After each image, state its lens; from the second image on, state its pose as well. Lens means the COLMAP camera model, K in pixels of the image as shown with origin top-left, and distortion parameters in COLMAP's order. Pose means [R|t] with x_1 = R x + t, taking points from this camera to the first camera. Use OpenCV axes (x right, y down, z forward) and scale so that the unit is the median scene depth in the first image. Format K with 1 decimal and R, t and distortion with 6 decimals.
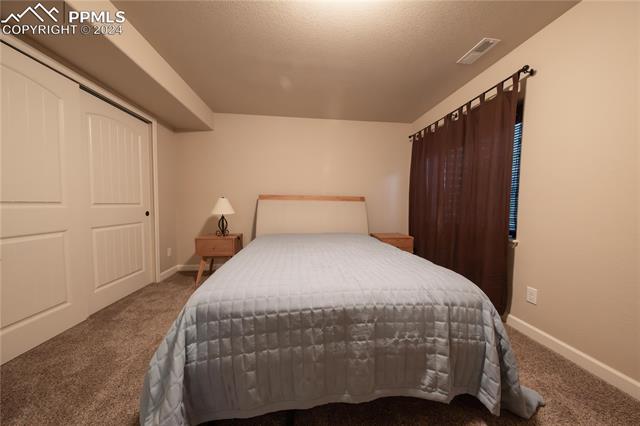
lens RADIAL K [[204.9, 0, 320.7], [0, 204.9, 215.1], [0, 0, 1]] dist [-0.000054, -0.000169]
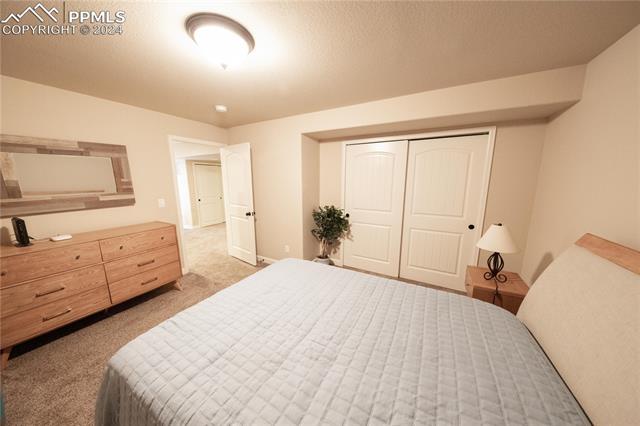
lens RADIAL K [[204.9, 0, 319.8], [0, 204.9, 213.2], [0, 0, 1]] dist [-0.000054, -0.000169]
pose [[-0.578317, 0.134195, -0.804700, 0.413557], [-0.045123, 0.979607, 0.195792, -0.247253], [0.814563, 0.149540, -0.560468, 0.979148]]
